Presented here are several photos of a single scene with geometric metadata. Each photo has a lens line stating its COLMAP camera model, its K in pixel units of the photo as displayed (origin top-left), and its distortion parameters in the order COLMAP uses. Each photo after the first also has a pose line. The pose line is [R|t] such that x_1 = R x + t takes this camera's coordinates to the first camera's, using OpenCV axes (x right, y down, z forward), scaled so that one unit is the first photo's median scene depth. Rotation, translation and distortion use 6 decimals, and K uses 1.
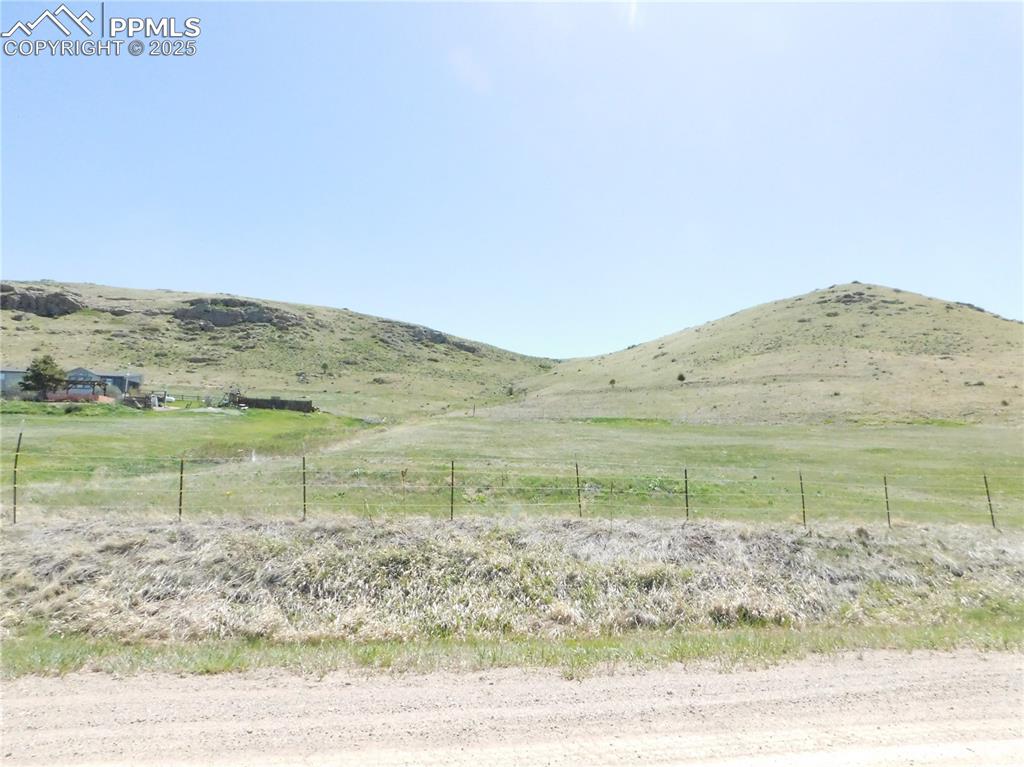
lens RADIAL K [[688.2, 0, 513.5], [0, 688.2, 381.3], [0, 0, 1]] dist [-0.064493, 0.057011]
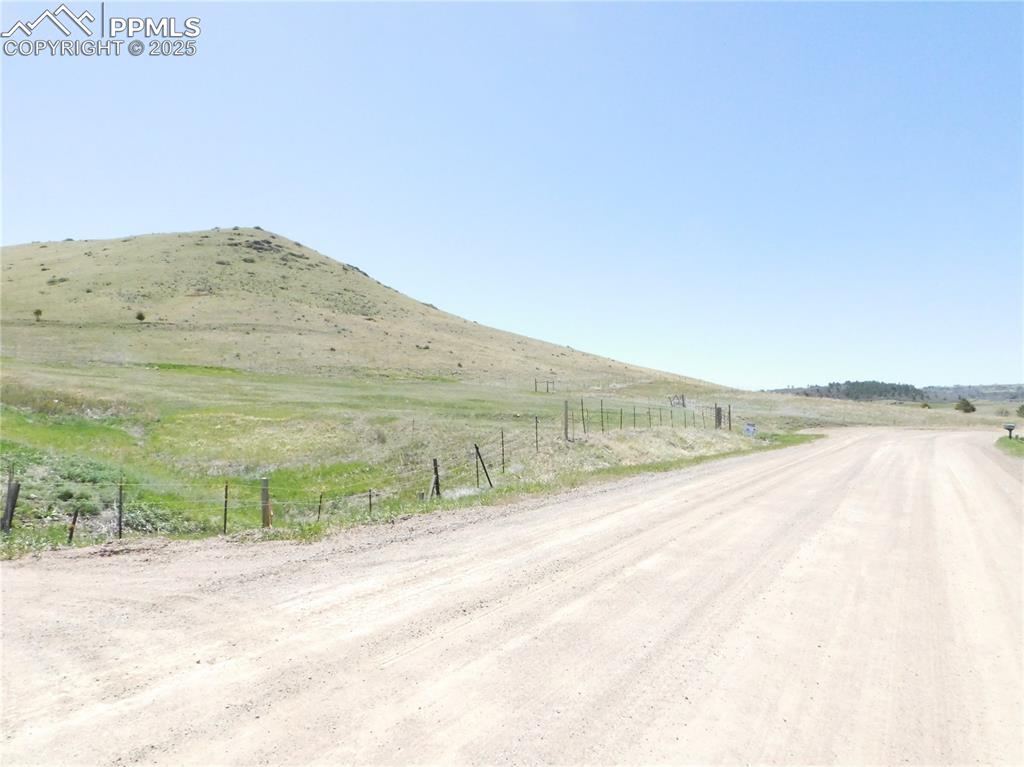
lens RADIAL K [[764.6, 0, 519.8], [0, 764.6, 391.4], [0, 0, 1]] dist [-0.005378, 0.002776]
pose [[0.634995, 0.012821, 0.772410, -0.136025], [-0.086685, 0.994730, 0.054751, -0.003628], [-0.767638, -0.101723, 0.632760, -0.027191]]
